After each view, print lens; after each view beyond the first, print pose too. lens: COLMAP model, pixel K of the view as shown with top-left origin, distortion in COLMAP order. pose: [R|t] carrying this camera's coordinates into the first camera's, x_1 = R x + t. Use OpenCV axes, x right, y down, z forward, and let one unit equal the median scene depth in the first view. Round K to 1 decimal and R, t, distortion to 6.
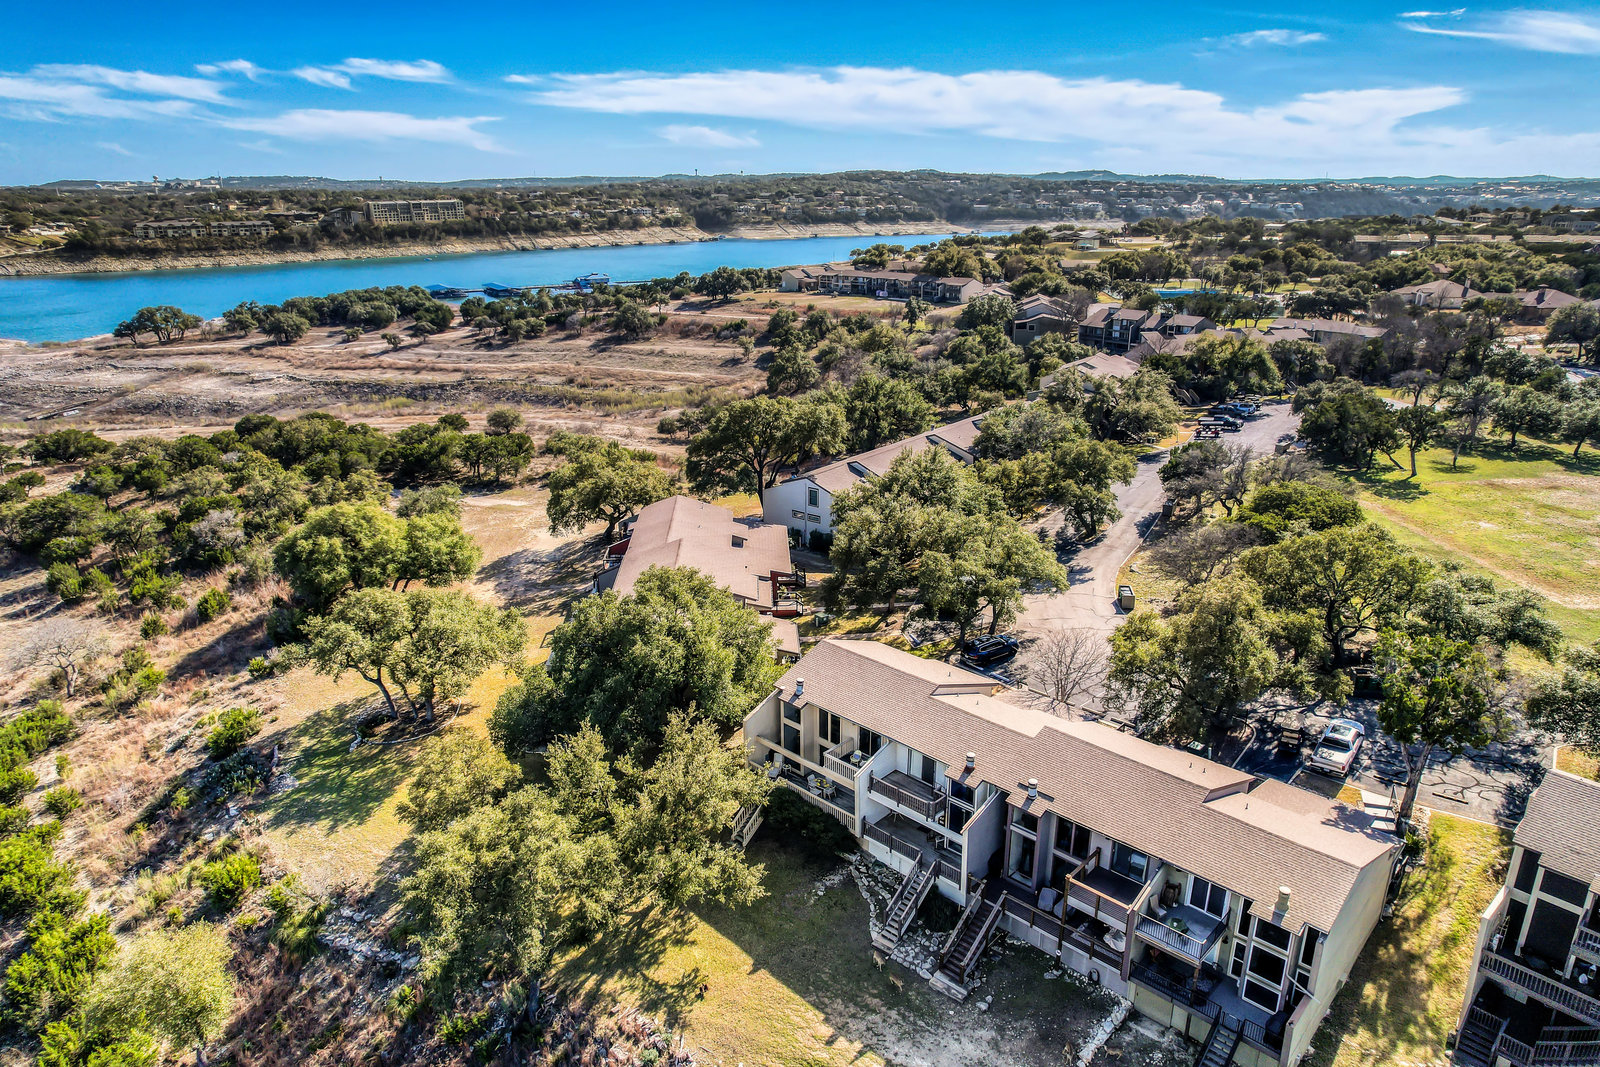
lens RADIAL K [[1030.3, 0, 800.0], [0, 1030.3, 533.5], [0, 0, 1]] dist [-0.074850, 0.070359]
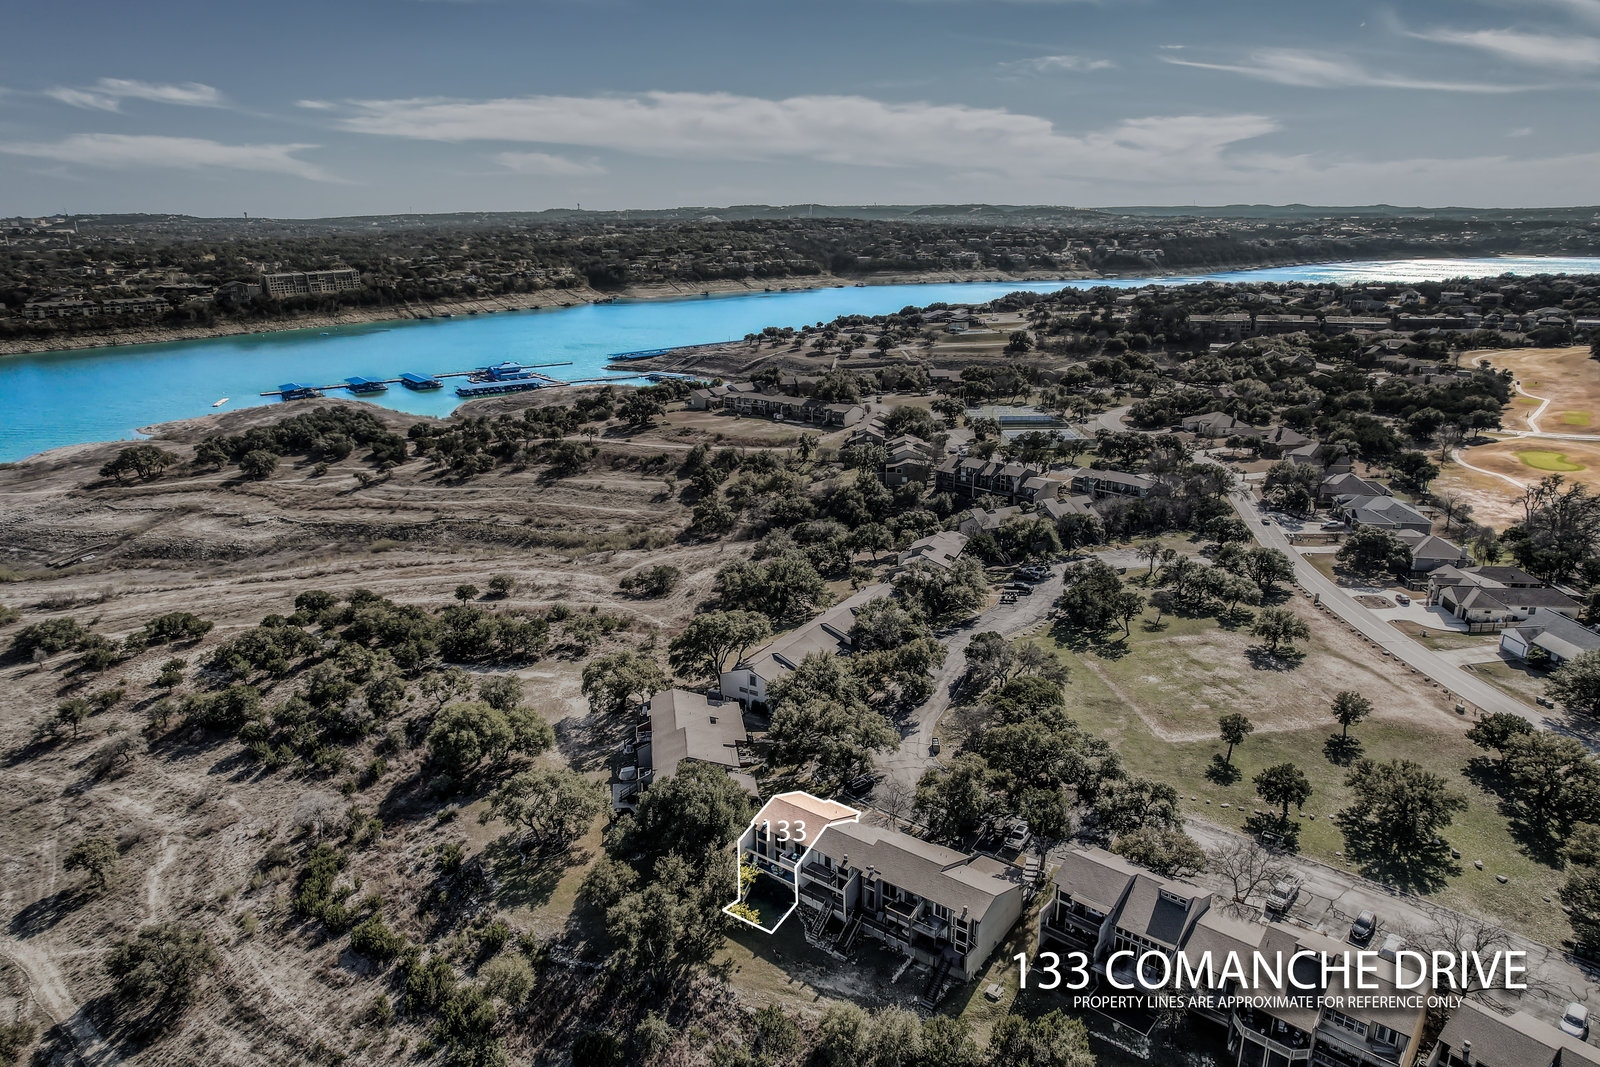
lens RADIAL K [[1030.3, 0, 800.0], [0, 1030.3, 533.5], [0, 0, 1]] dist [-0.074850, 0.070359]
pose [[0.994343, -0.034528, 0.100450, -0.049777], [0.038064, 0.998714, -0.033499, -0.153474], [-0.099164, 0.037133, 0.994378, -0.460644]]
